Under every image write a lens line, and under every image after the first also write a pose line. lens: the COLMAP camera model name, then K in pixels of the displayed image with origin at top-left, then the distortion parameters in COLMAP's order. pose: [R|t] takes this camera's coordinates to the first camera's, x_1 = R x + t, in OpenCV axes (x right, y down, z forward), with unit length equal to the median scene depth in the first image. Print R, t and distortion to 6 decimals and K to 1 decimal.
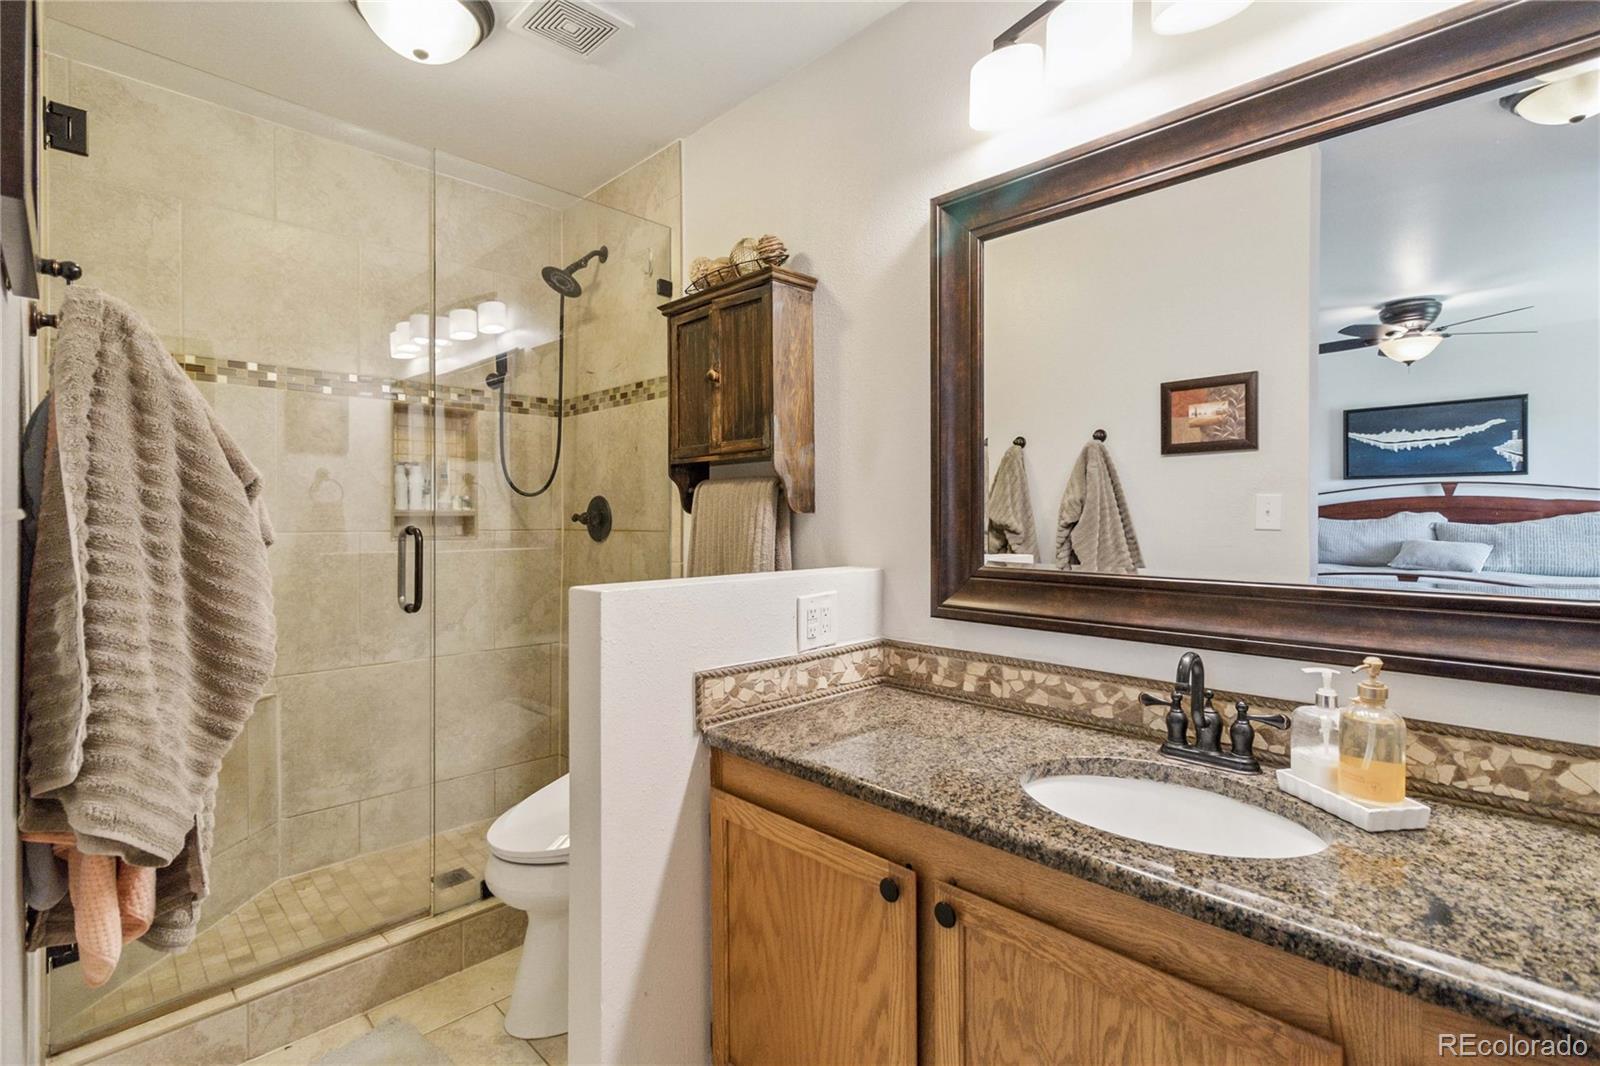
lens RADIAL K [[751.9, 0, 798.8], [0, 751.9, 529.5], [0, 0, 1]] dist [0.004209, -0.002039]
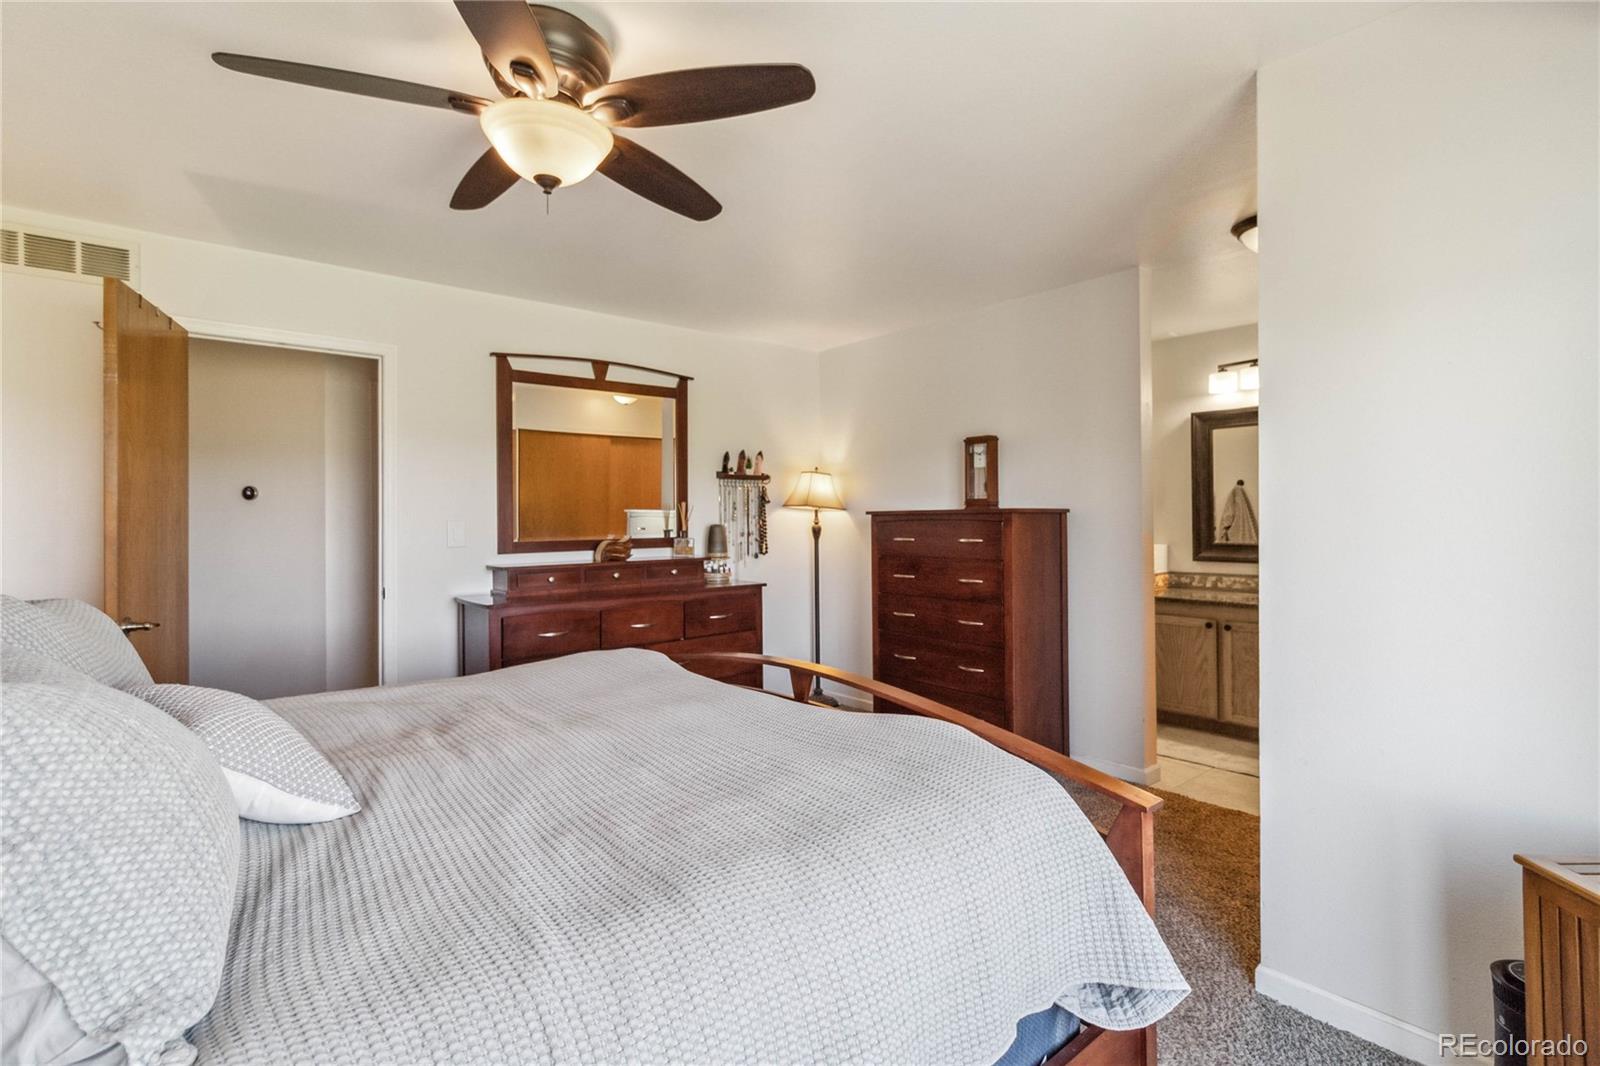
lens RADIAL K [[751.9, 0, 804.0], [0, 751.9, 524.5], [0, 0, 1]] dist [0.004209, -0.002039]
pose [[0.996167, -0.013007, -0.086497, -1.056327], [0.011524, 0.999778, -0.017619, 0.015465], [0.086707, 0.016555, 0.996096, -1.978198]]
